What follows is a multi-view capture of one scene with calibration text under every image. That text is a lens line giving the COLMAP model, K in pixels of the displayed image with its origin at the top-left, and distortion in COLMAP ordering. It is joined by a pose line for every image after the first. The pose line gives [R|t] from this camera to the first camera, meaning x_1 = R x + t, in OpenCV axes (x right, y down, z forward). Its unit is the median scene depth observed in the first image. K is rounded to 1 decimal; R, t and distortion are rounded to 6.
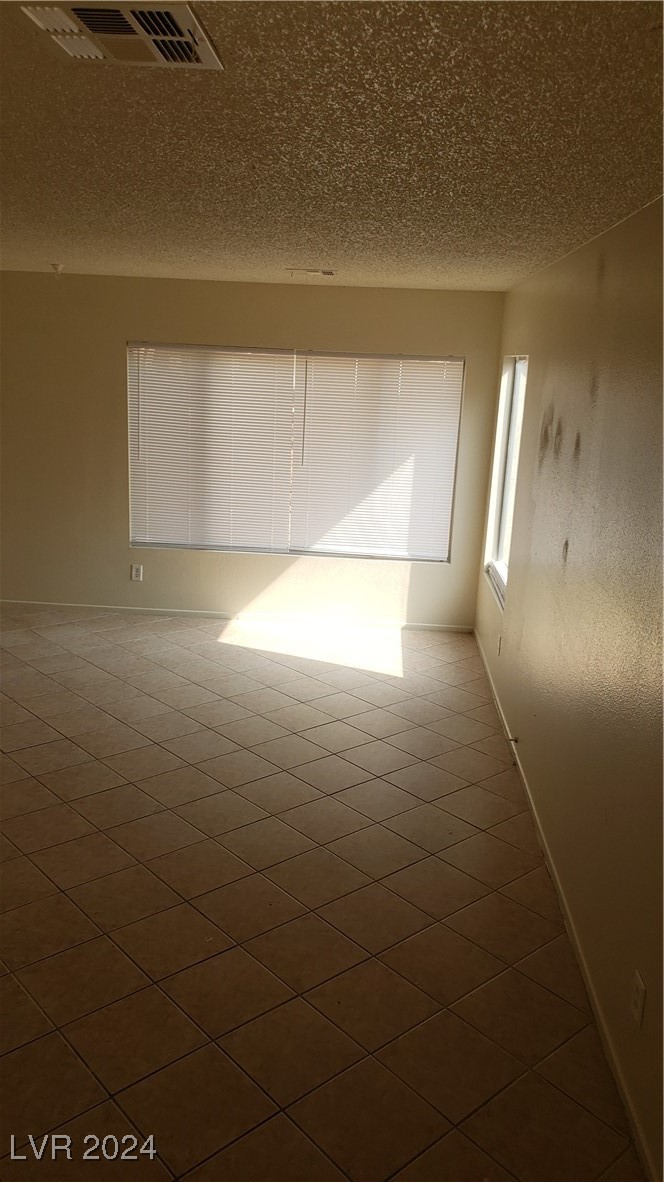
lens RADIAL K [[977.1, 0, 359.9], [0, 977.1, 593.6], [0, 0, 1]] dist [0.031989, -0.005912]
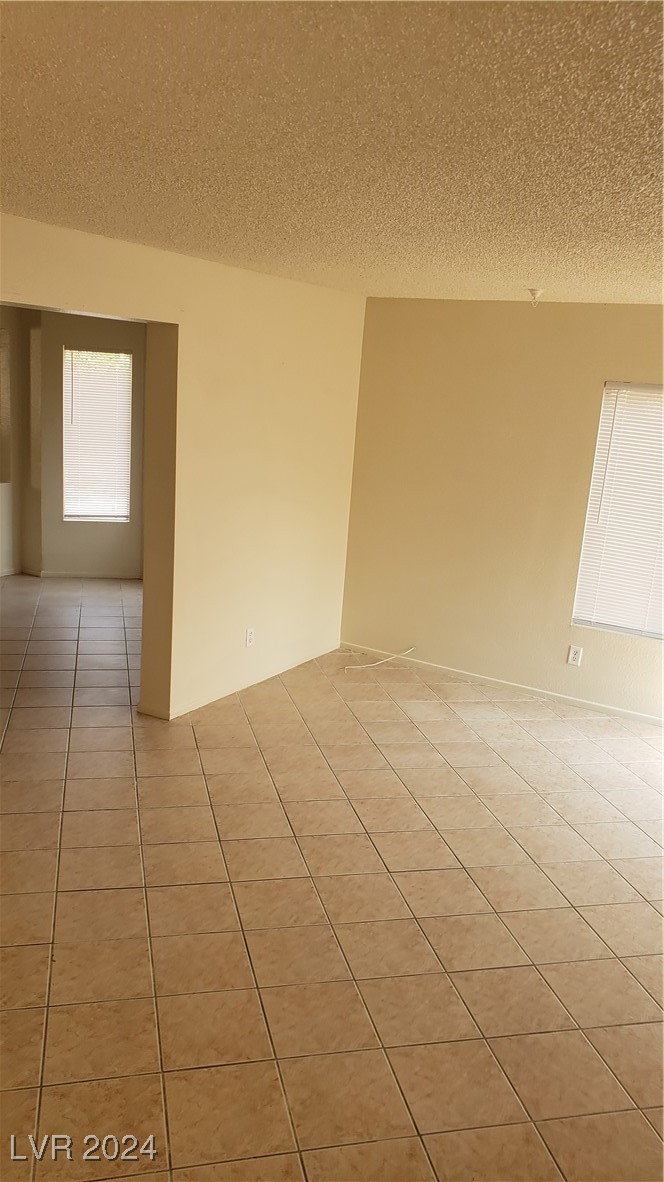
lens RADIAL K [[977.1, 0, 359.9], [0, 977.1, 593.6], [0, 0, 1]] dist [0.031989, -0.005912]
pose [[0.898651, 0.124798, -0.420538, -0.052310], [-0.142303, 0.989769, -0.010365, -0.042075], [0.414942, 0.069159, 0.907216, 0.176051]]
